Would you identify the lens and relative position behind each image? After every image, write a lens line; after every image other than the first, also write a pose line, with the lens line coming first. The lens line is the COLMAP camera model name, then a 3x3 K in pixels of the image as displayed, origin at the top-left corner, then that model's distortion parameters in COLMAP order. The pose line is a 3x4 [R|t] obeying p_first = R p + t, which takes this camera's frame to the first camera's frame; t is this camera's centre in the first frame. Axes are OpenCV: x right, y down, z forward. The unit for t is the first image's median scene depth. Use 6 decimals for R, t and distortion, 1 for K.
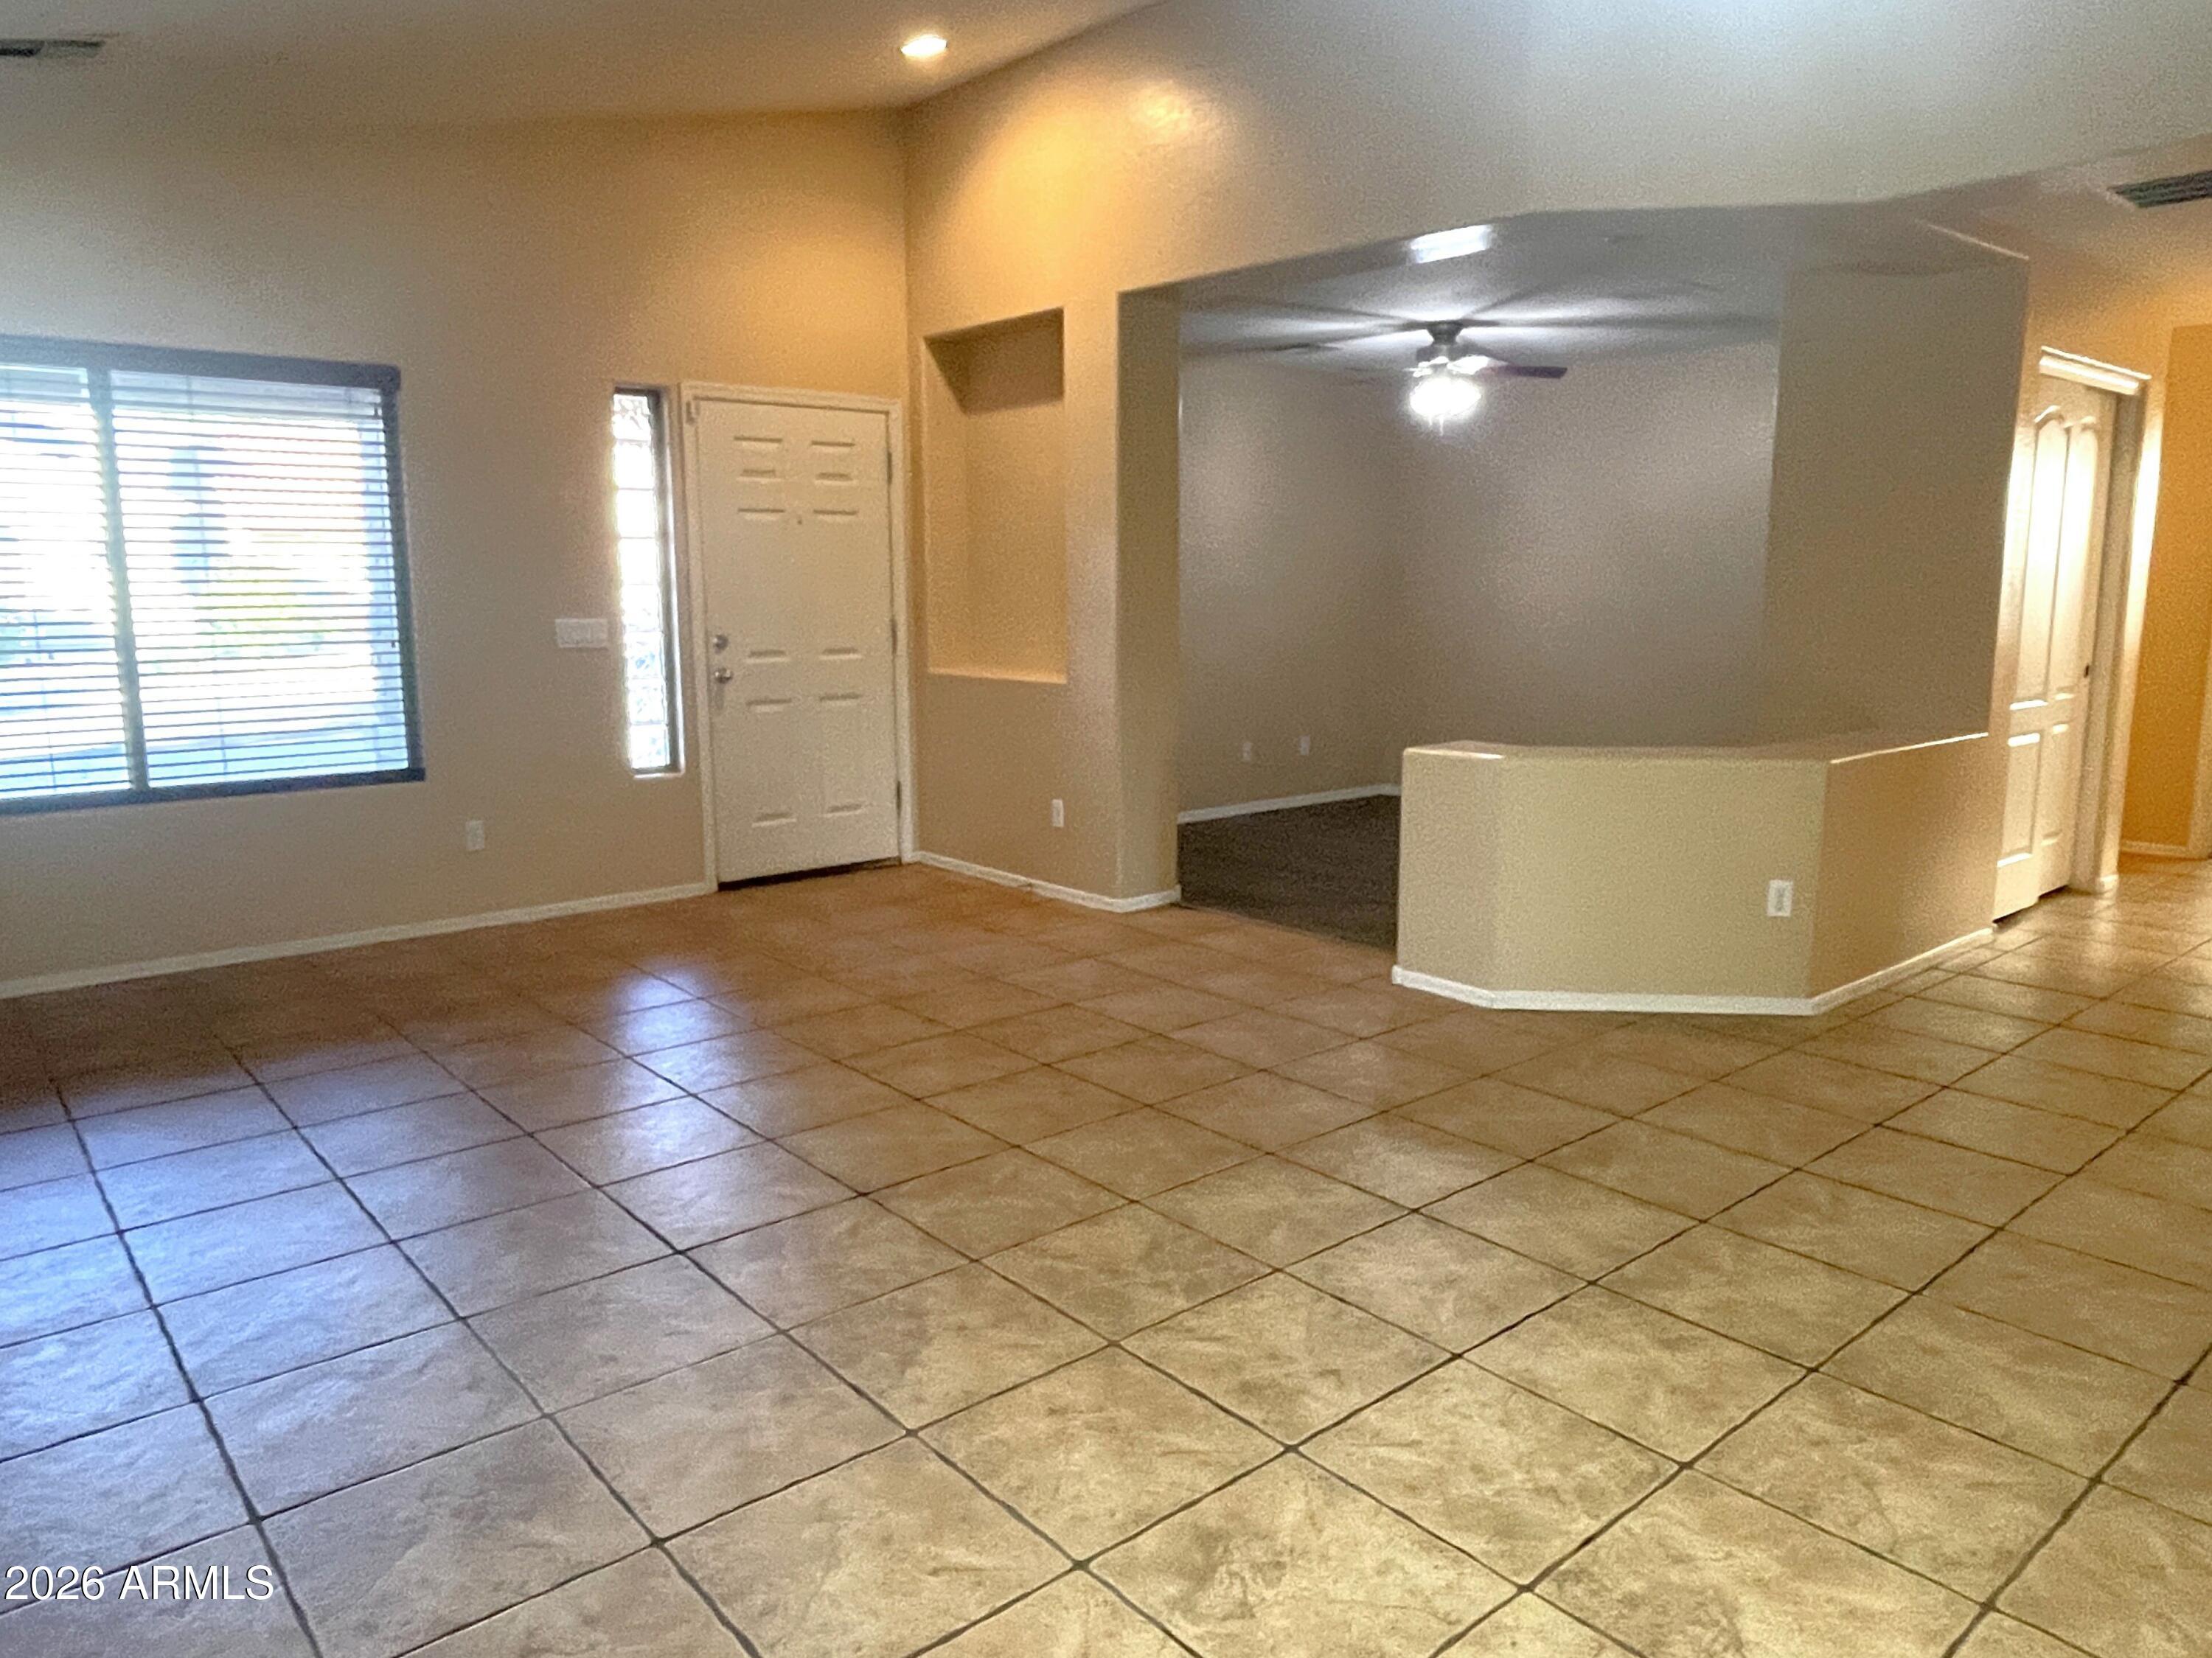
lens RADIAL K [[1493.7, 0, 1106.0], [0, 1493.7, 829.0], [0, 0, 1]] dist [-0.000687, -0.002130]
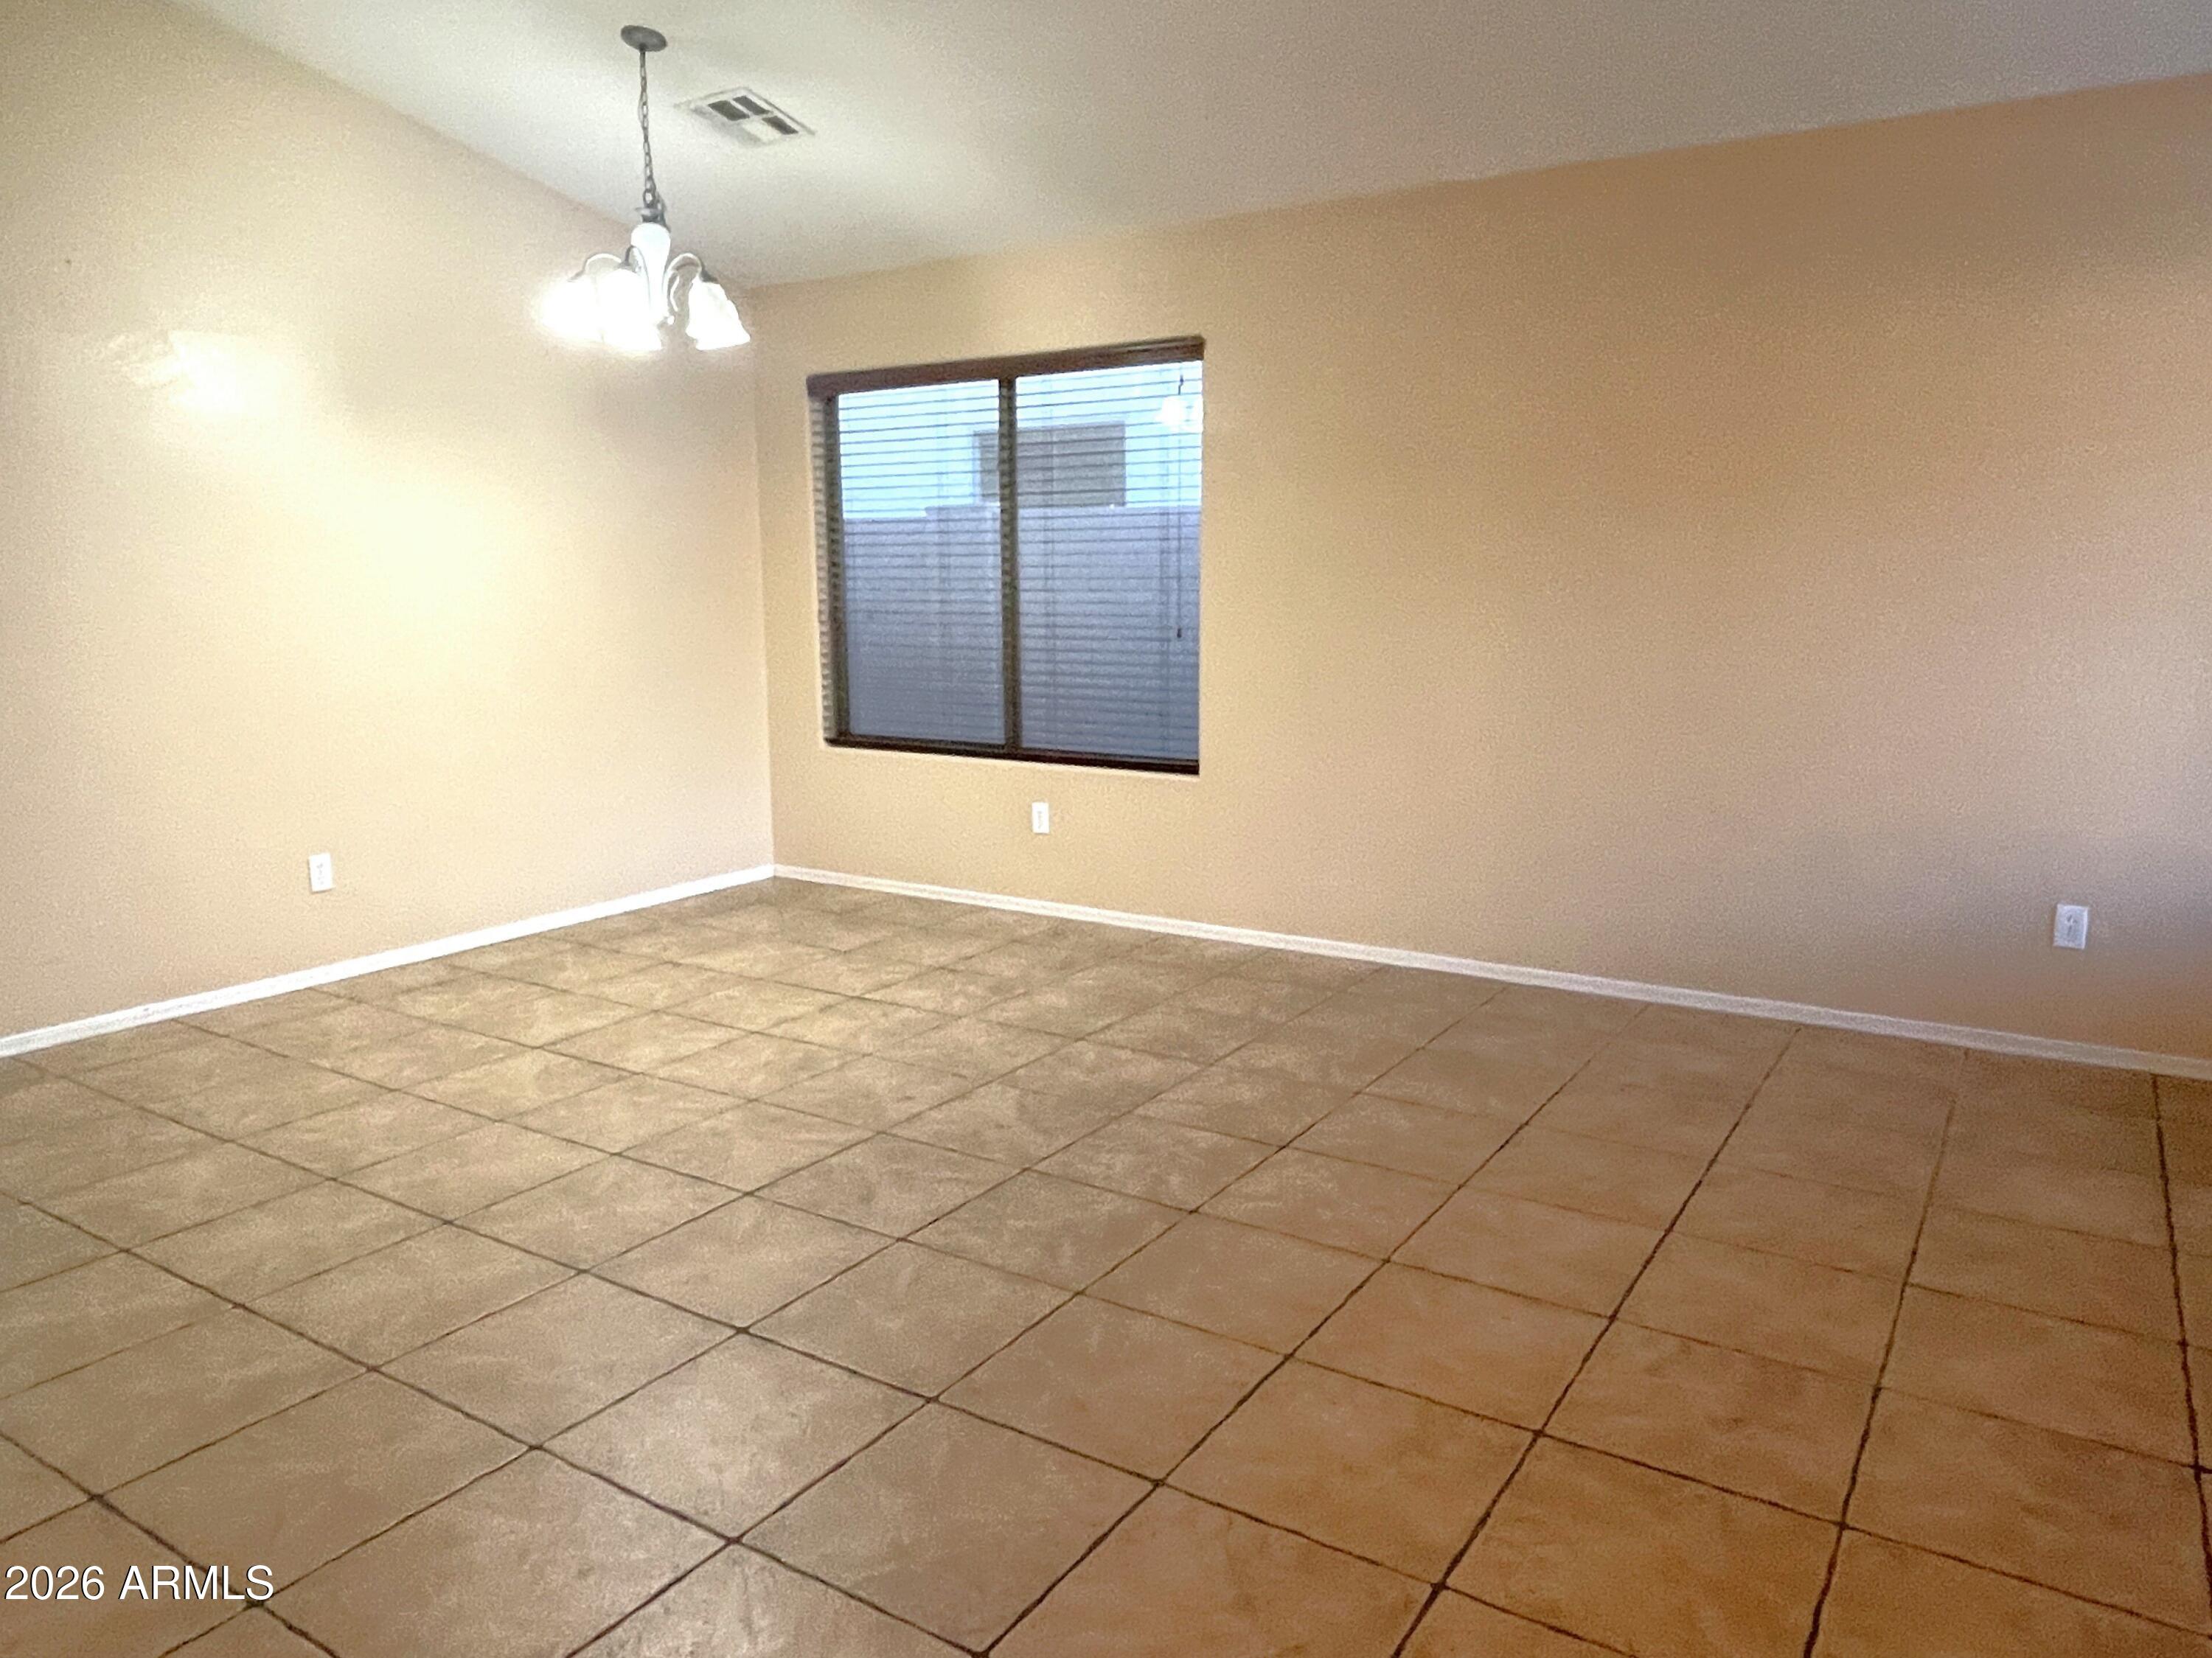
lens RADIAL K [[1499.2, 0, 1125.5], [0, 1499.2, 823.4], [0, 0, 1]] dist [0.002701, -0.040097]
pose [[-0.954421, 0.056658, -0.293038, 0.176018], [-0.043037, 0.945431, 0.322969, -0.363741], [0.295345, 0.320859, -0.899900, 2.211909]]
